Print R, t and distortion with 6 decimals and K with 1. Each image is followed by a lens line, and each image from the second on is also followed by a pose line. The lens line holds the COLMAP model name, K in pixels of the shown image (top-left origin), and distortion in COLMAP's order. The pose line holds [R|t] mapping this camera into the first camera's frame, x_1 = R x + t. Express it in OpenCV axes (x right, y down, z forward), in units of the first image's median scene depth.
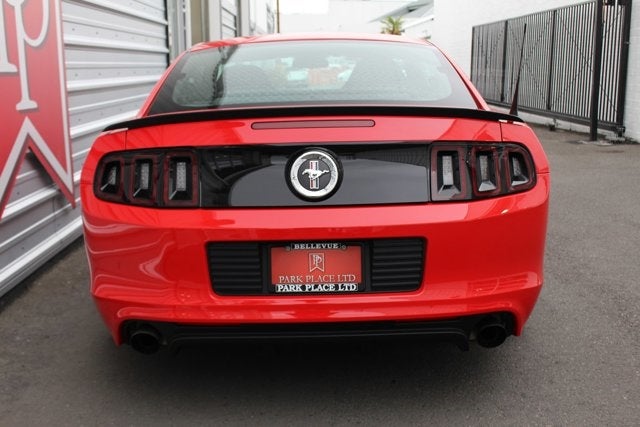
lens RADIAL K [[765.0, 0, 320.0], [0, 765.0, 213.5], [0, 0, 1]] dist [-0.091522, 0.038283]
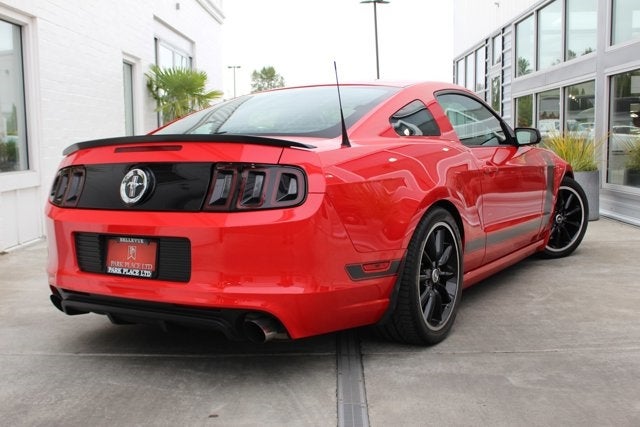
lens RADIAL K [[765.0, 0, 320.0], [0, 765.0, 213.5], [0, 0, 1]] dist [-0.091522, 0.038283]
pose [[0.841511, 0.047468, -0.538151, 0.968519], [-0.082663, 0.995716, -0.041433, 0.024219], [0.533879, 0.079351, 0.841829, 0.068668]]
